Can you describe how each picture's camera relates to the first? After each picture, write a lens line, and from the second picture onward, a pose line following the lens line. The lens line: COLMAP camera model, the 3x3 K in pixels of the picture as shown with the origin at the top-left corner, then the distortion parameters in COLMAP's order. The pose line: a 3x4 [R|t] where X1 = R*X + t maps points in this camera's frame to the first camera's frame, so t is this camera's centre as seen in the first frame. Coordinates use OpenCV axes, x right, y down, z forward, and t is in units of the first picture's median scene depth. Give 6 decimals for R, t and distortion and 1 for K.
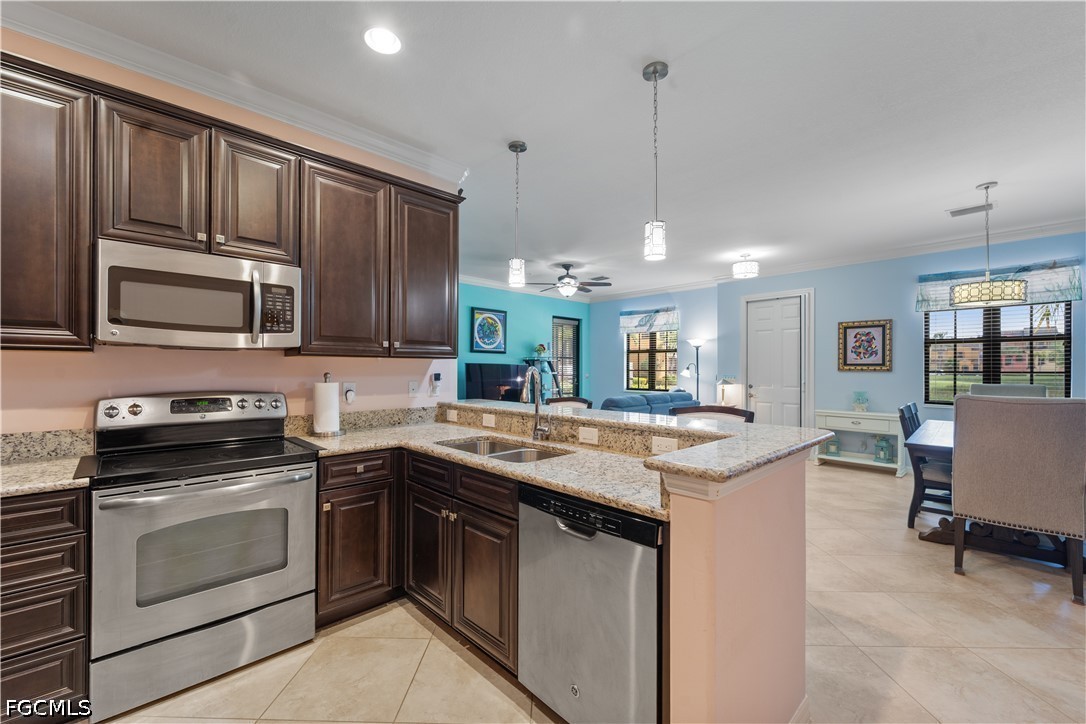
lens RADIAL K [[443.3, 0, 549.6], [0, 443.3, 365.1], [0, 0, 1]] dist [-0.000836, -0.000328]
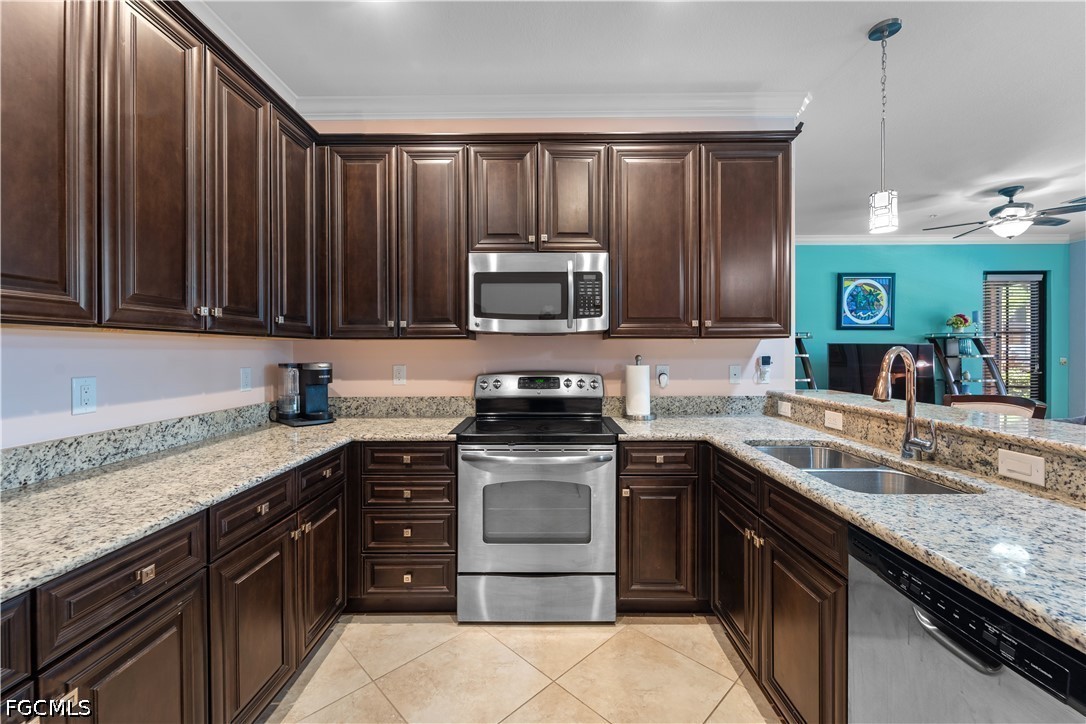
lens RADIAL K [[448.6, 0, 542.4], [0, 448.6, 351.8], [0, 0, 1]] dist [0.001558, -0.000385]
pose [[0.705906, -0.003894, -0.708295, 0.061803], [0.010659, 0.999930, 0.005125, 0.002367], [0.708225, -0.011167, 0.705898, 0.158126]]
